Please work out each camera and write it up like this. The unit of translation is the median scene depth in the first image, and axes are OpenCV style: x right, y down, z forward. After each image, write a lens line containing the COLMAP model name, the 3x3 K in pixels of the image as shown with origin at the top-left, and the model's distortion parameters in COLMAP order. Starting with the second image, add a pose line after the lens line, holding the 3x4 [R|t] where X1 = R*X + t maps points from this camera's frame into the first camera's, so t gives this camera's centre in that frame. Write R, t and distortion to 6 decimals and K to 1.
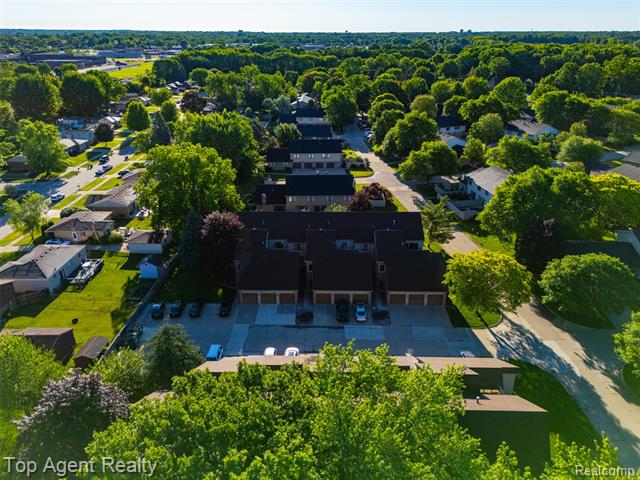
lens RADIAL K [[468.3, 0, 320.4], [0, 468.3, 240.9], [0, 0, 1]] dist [0.074506, -0.065971]
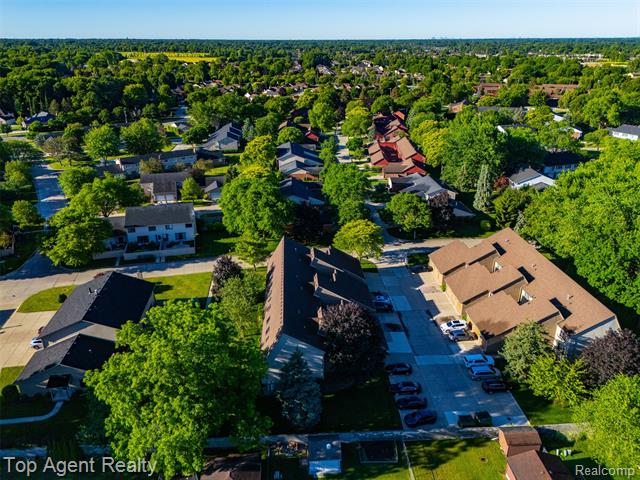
lens RADIAL K [[468.3, 0, 319.8], [0, 468.3, 239.9], [0, 0, 1]] dist [0.074506, -0.065971]
pose [[-0.076129, -0.389298, 0.917960, -0.765437], [0.402209, 0.830418, 0.385529, -0.412989], [-0.912377, 0.398562, 0.093361, 0.727259]]
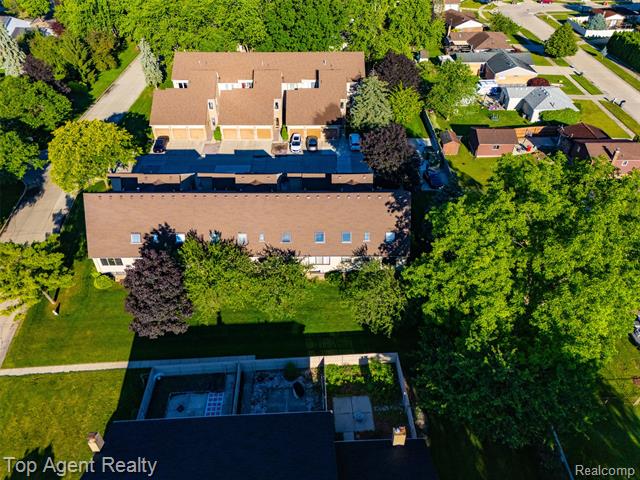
lens RADIAL K [[468.3, 0, 320.2], [0, 468.3, 240.3], [0, 0, 1]] dist [0.074506, -0.065971]
pose [[-0.999953, 0.006911, -0.006797, -0.076107], [-0.002825, 0.462947, 0.886382, -0.511849], [0.009272, 0.886359, -0.462906, 1.193443]]
